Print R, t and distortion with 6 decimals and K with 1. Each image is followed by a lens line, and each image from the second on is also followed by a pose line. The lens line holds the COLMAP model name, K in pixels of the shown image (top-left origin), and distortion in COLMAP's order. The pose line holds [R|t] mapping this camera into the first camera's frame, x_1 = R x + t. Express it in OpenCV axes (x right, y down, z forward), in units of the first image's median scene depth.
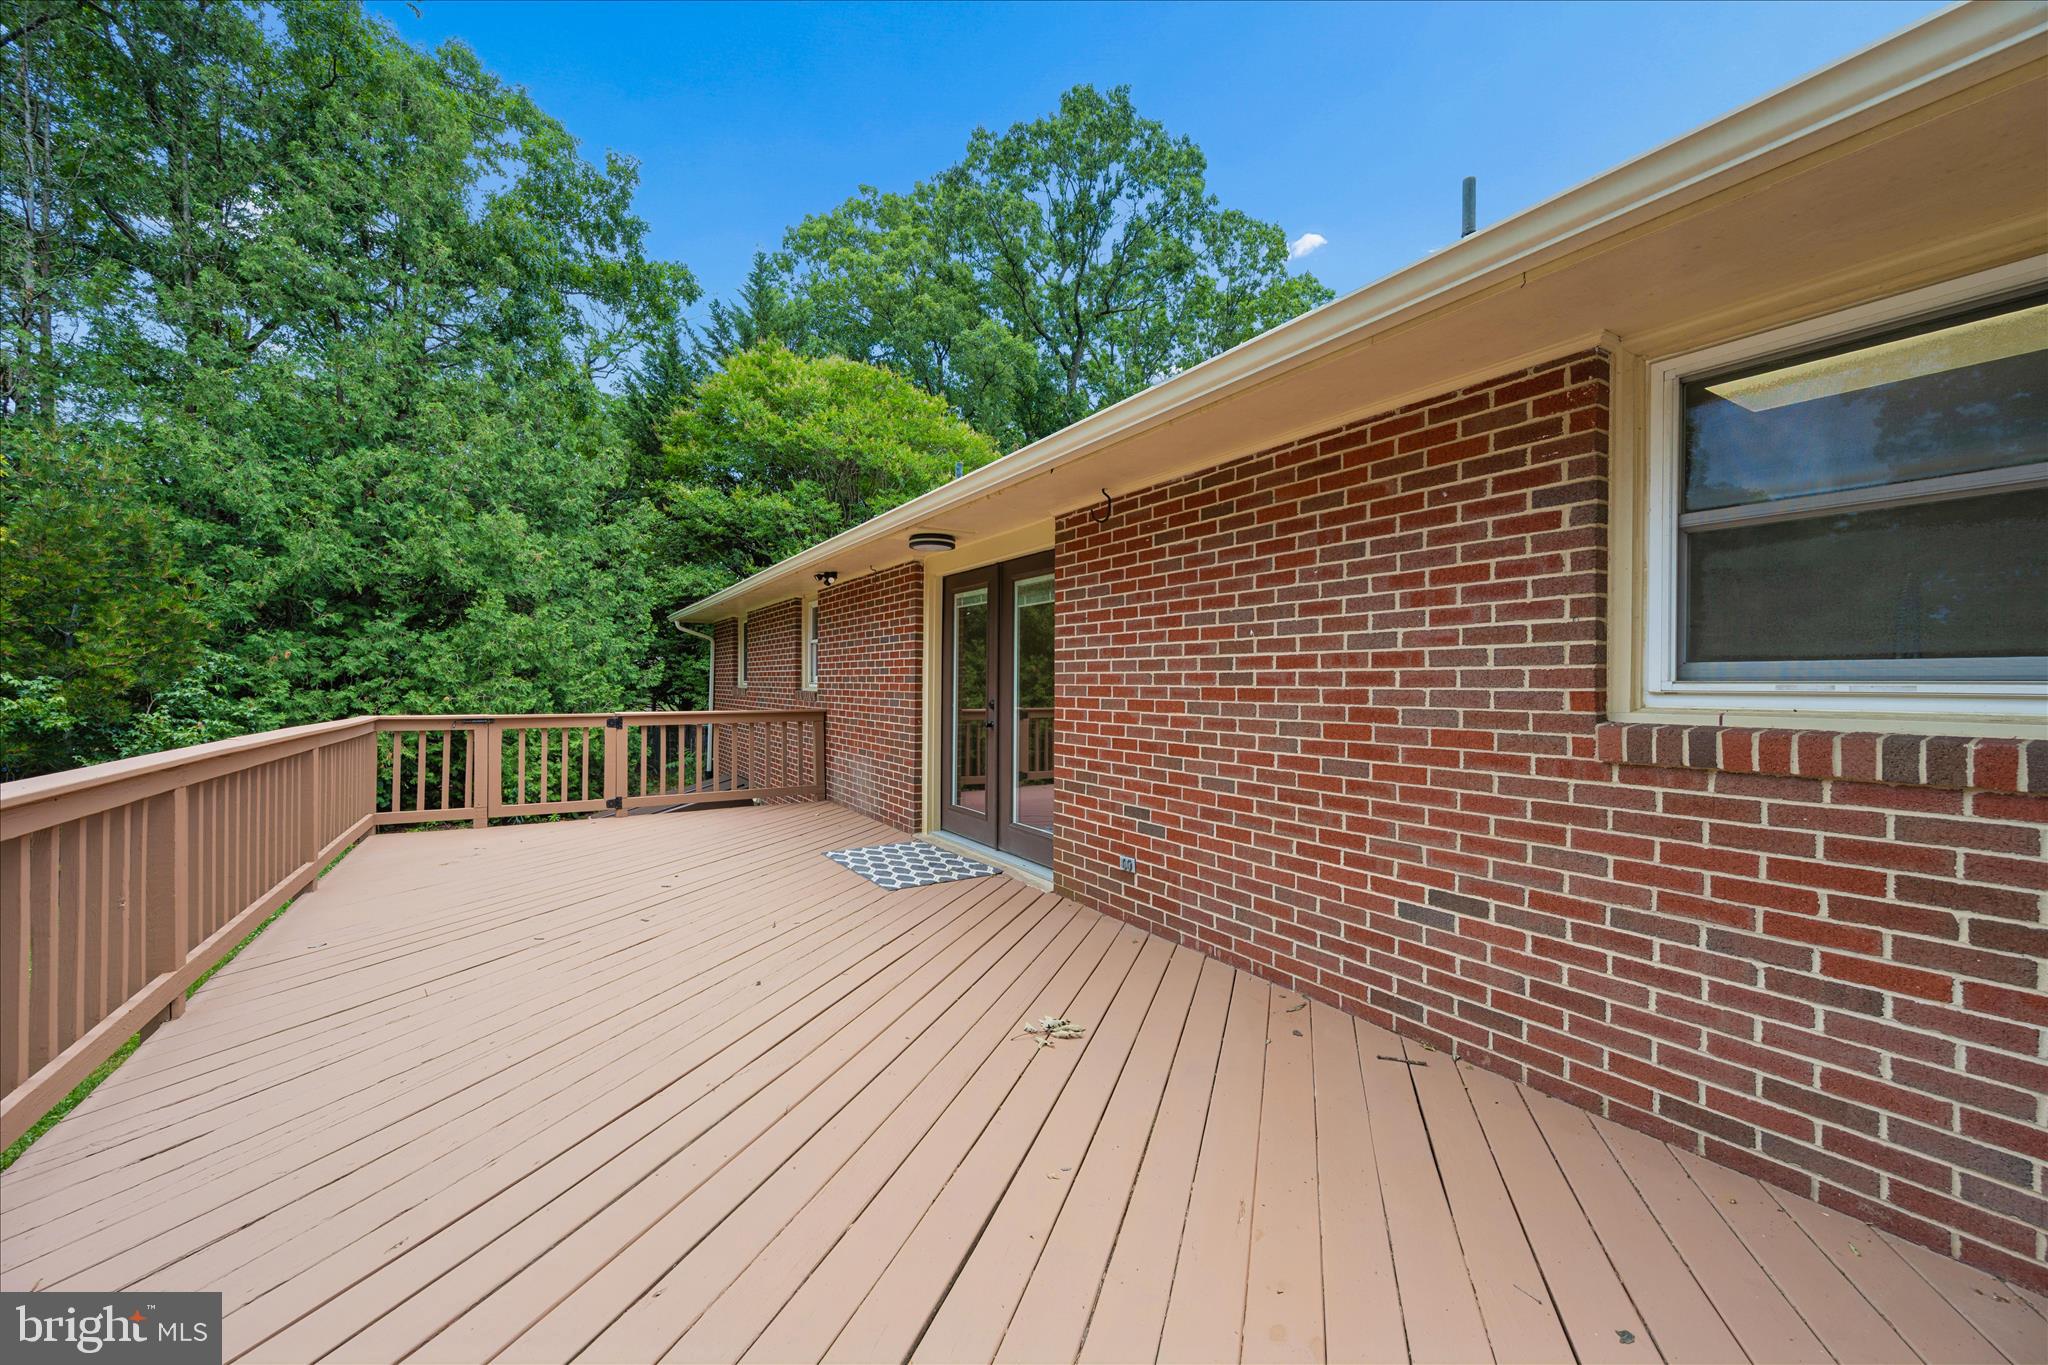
lens RADIAL K [[785.0, 0, 1033.5], [0, 785.0, 713.6], [0, 0, 1]] dist [-0.012527, -0.000084]
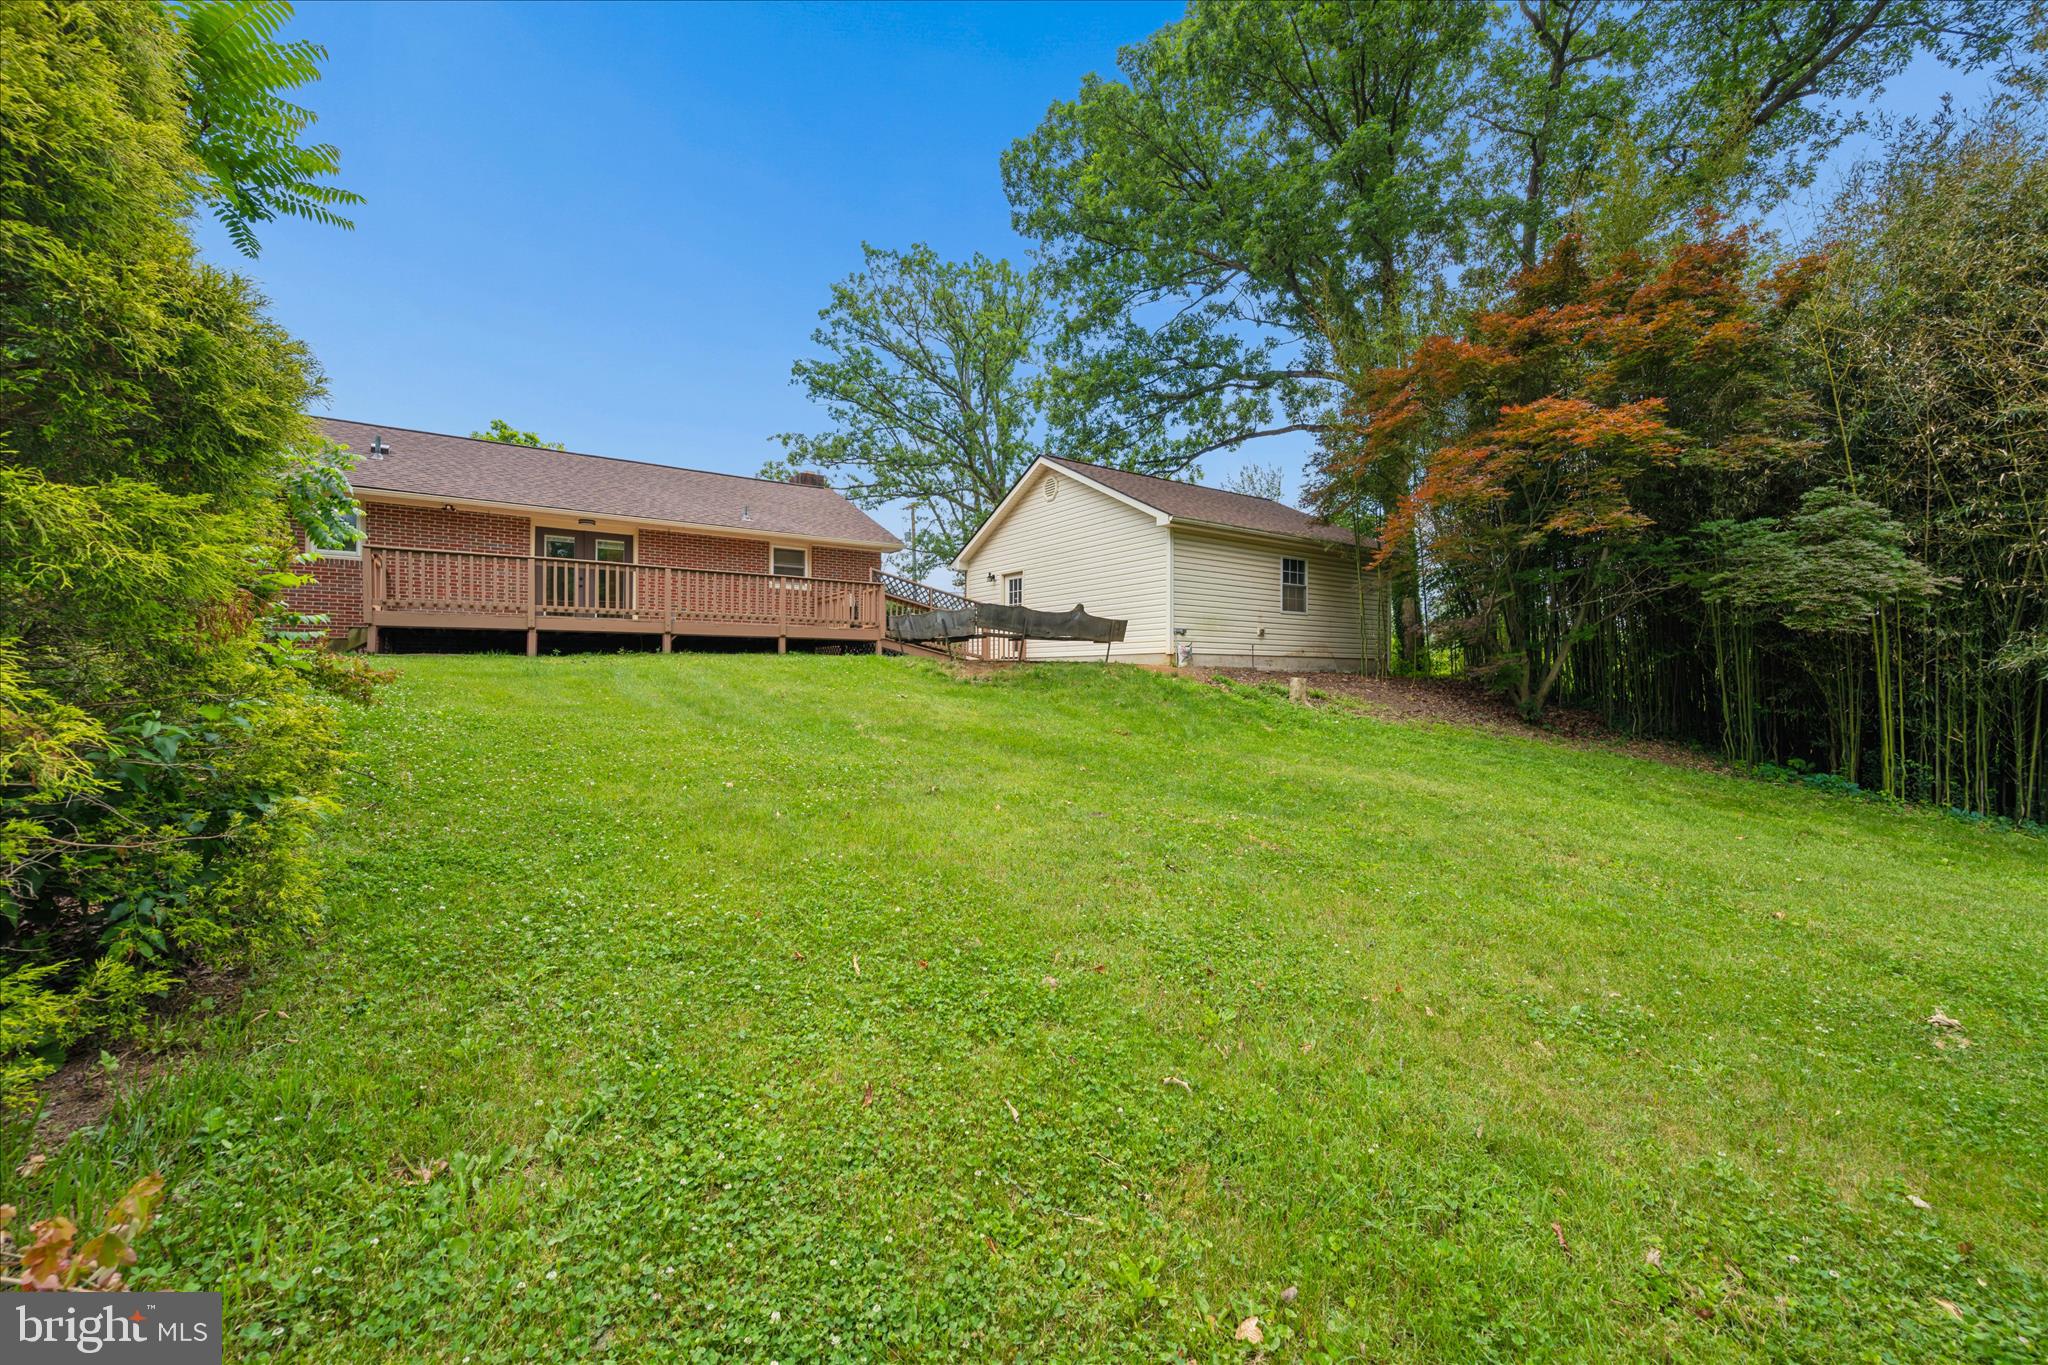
lens RADIAL K [[799.0, 0, 1022.6], [0, 799.0, 686.0], [0, 0, 1]] dist [-0.001807, -0.000071]
pose [[-0.056806, -0.017818, 0.998226, -1.670549], [0.034826, 0.999197, 0.019817, 0.207323], [-0.997778, 0.035890, -0.056139, -0.244586]]
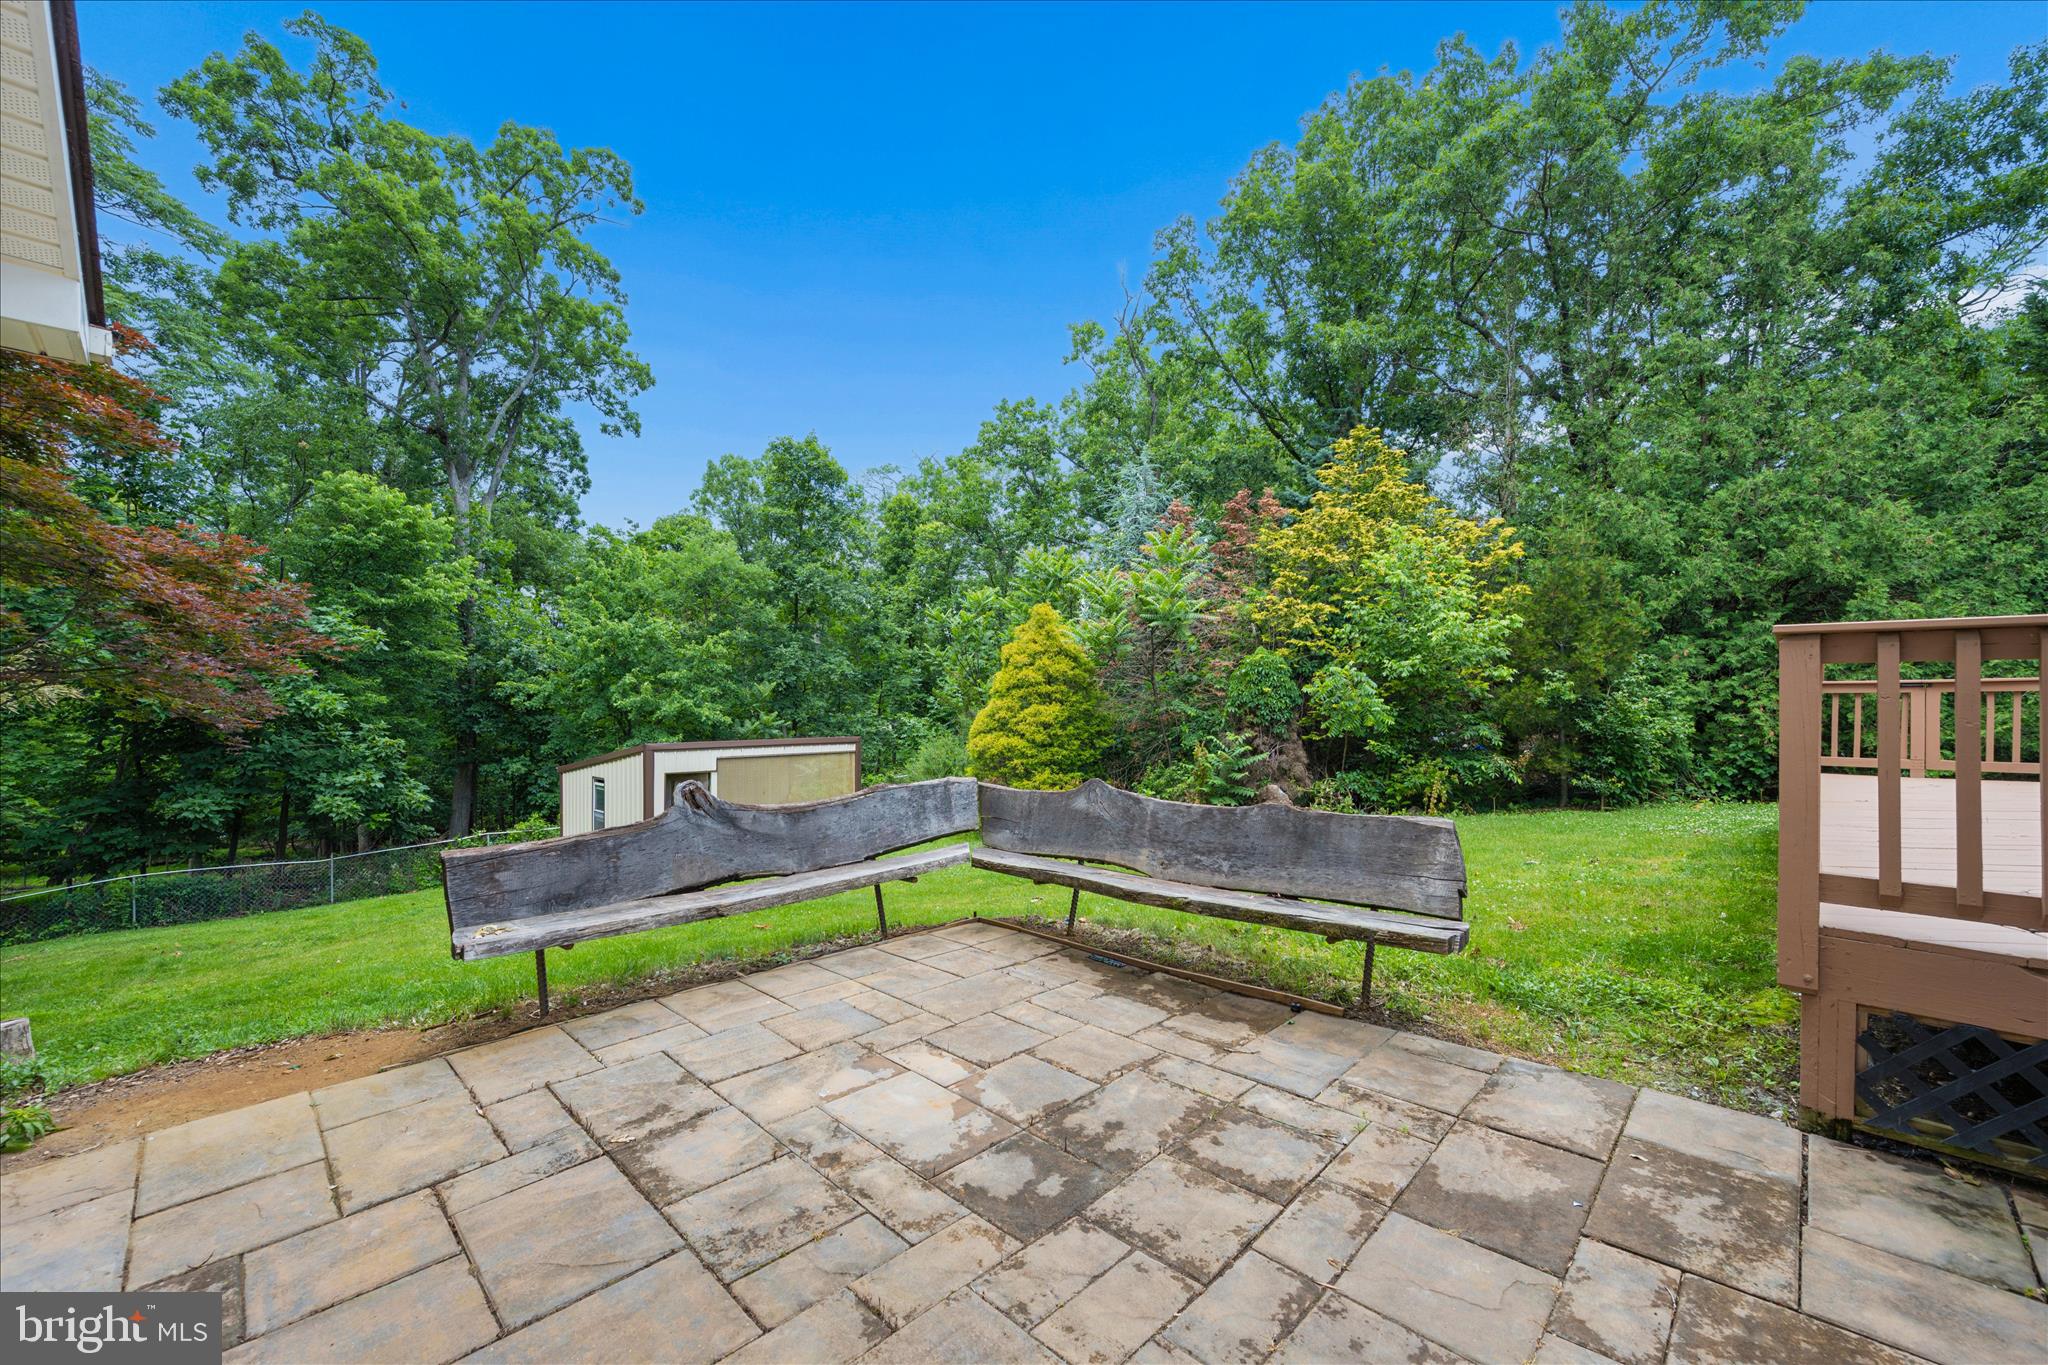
lens RADIAL K [[812.0, 0, 1017.1], [0, 812.0, 710.1], [0, 0, 1]] dist [-0.002662, 0.000207]
pose [[0.226852, -0.004187, -0.973920, 0.091600], [-0.032539, 0.999400, -0.011875, 0.063990], [0.973386, 0.034385, 0.226580, -0.347955]]
